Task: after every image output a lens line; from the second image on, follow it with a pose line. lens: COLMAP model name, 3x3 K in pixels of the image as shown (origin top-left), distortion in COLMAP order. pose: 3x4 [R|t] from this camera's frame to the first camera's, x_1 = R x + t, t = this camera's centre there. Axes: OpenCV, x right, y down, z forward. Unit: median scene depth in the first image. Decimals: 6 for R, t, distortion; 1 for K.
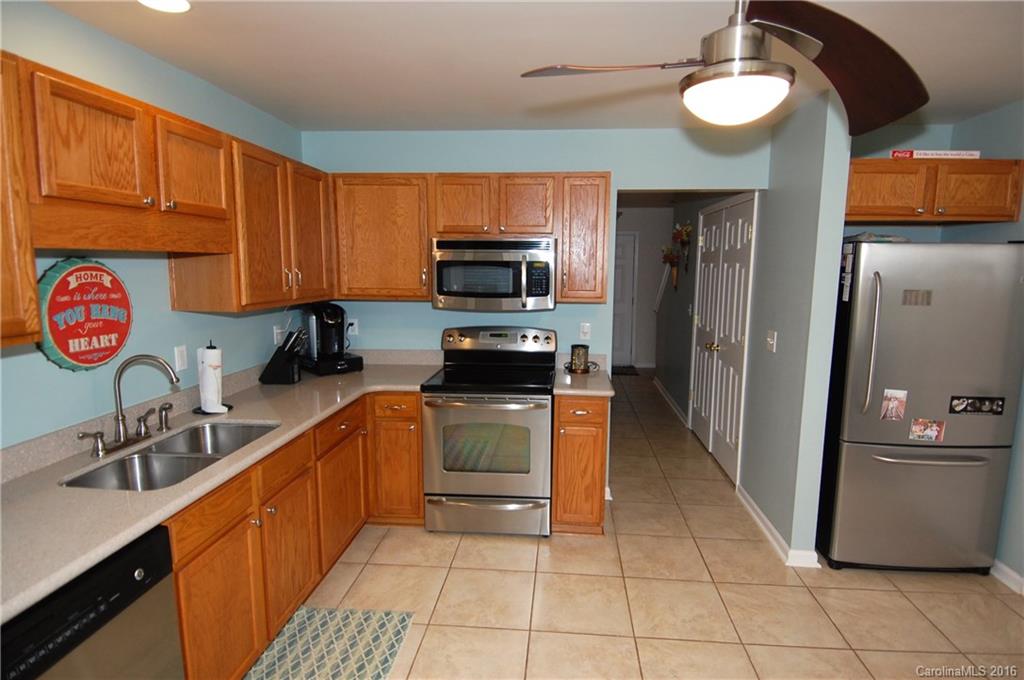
lens RADIAL K [[529.8, 0, 528.9], [0, 529.8, 341.0], [0, 0, 1]] dist [0.037421, -0.050793]
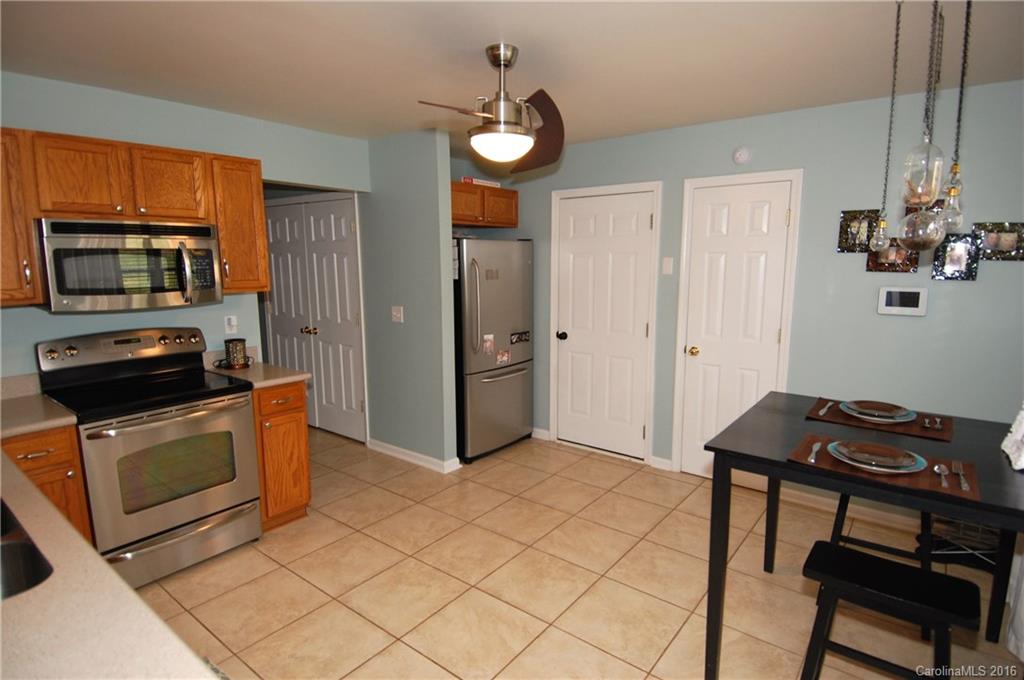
lens RADIAL K [[529.8, 0, 528.9], [0, 529.8, 341.0], [0, 0, 1]] dist [0.037421, -0.050793]
pose [[0.534454, -0.136896, 0.834037, -0.455120], [0.124093, 0.988811, 0.082781, -0.002757], [-0.836038, 0.059256, 0.545462, 0.051094]]
